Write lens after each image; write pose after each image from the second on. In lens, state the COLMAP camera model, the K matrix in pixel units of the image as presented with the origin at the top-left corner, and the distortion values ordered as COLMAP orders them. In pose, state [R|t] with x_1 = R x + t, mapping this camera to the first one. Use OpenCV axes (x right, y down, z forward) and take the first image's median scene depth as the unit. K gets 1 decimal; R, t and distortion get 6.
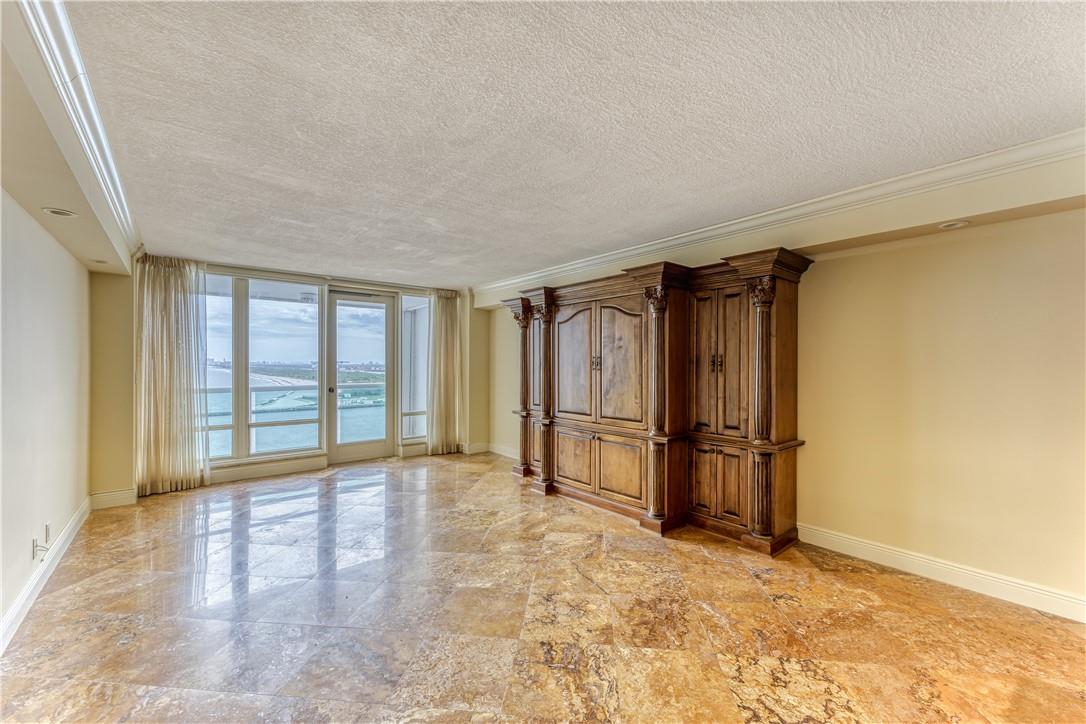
lens RADIAL K [[441.4, 0, 546.3], [0, 441.4, 368.6], [0, 0, 1]] dist [0.003704, -0.000861]
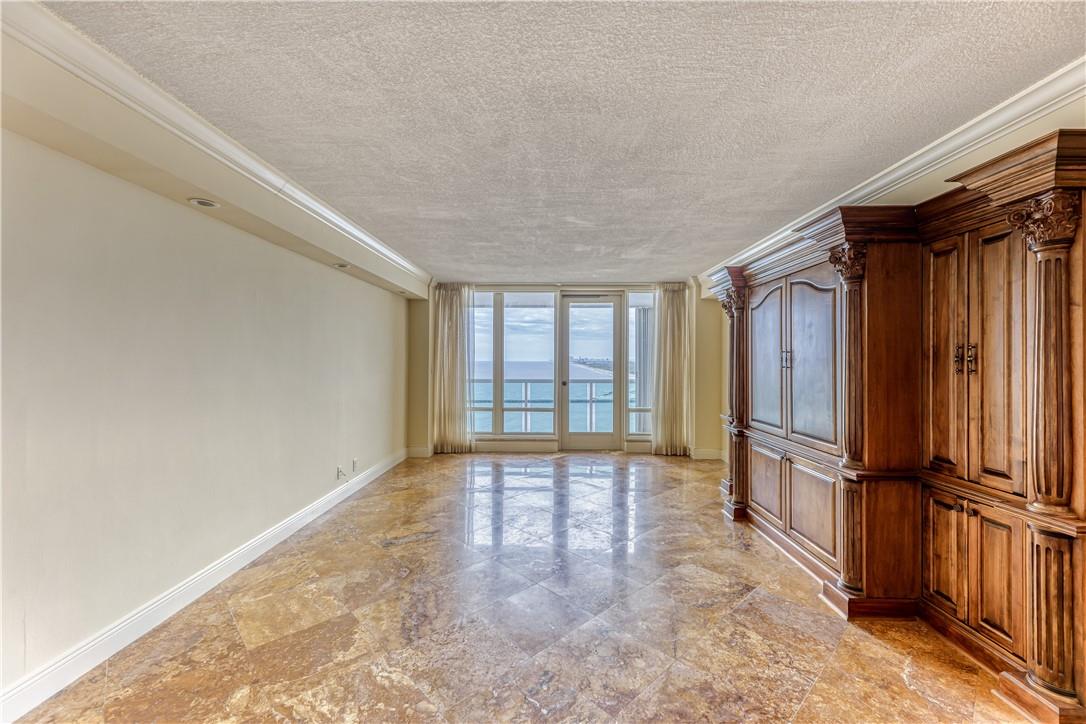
lens RADIAL K [[441.4, 0, 542.9], [0, 441.4, 358.7], [0, 0, 1]] dist [0.003704, -0.000861]
pose [[0.754255, -0.002115, -0.656578, 0.293493], [-0.007922, 0.999893, -0.012321, -0.000323], [0.656534, 0.014495, 0.754157, 0.161012]]
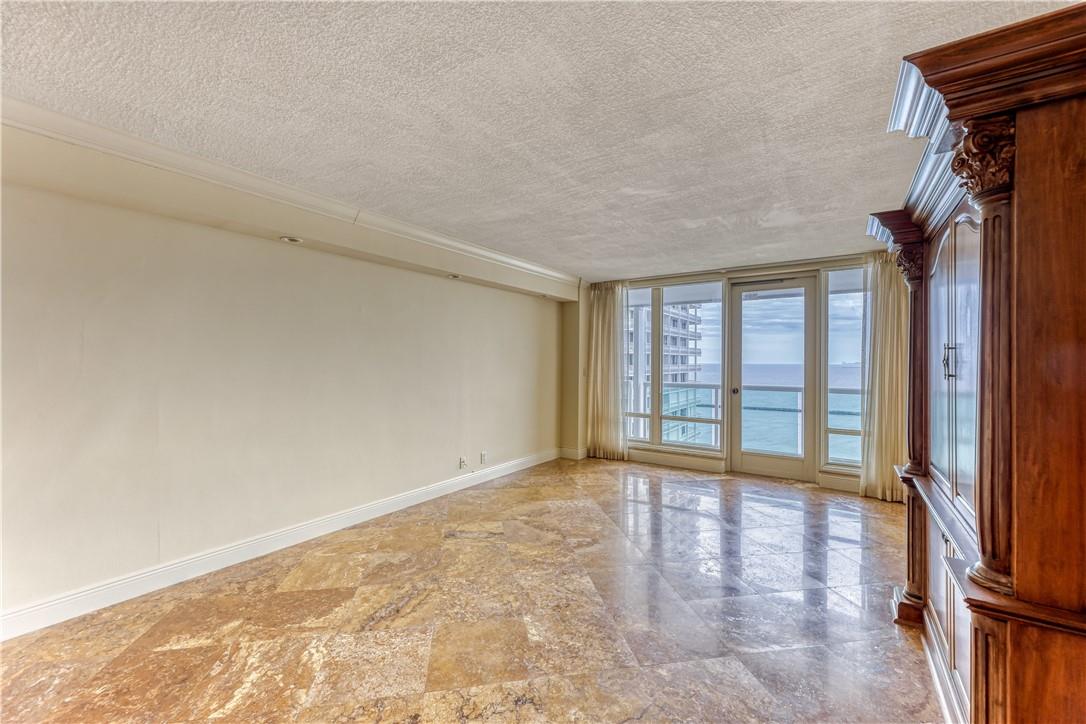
lens RADIAL K [[441.4, 0, 542.2], [0, 441.4, 361.2], [0, 0, 1]] dist [0.003704, -0.000861]
pose [[0.265588, -0.000903, -0.964086, 0.413667], [-0.015415, 0.999868, -0.005183, -0.003897], [0.963963, 0.016238, 0.265539, 0.510878]]
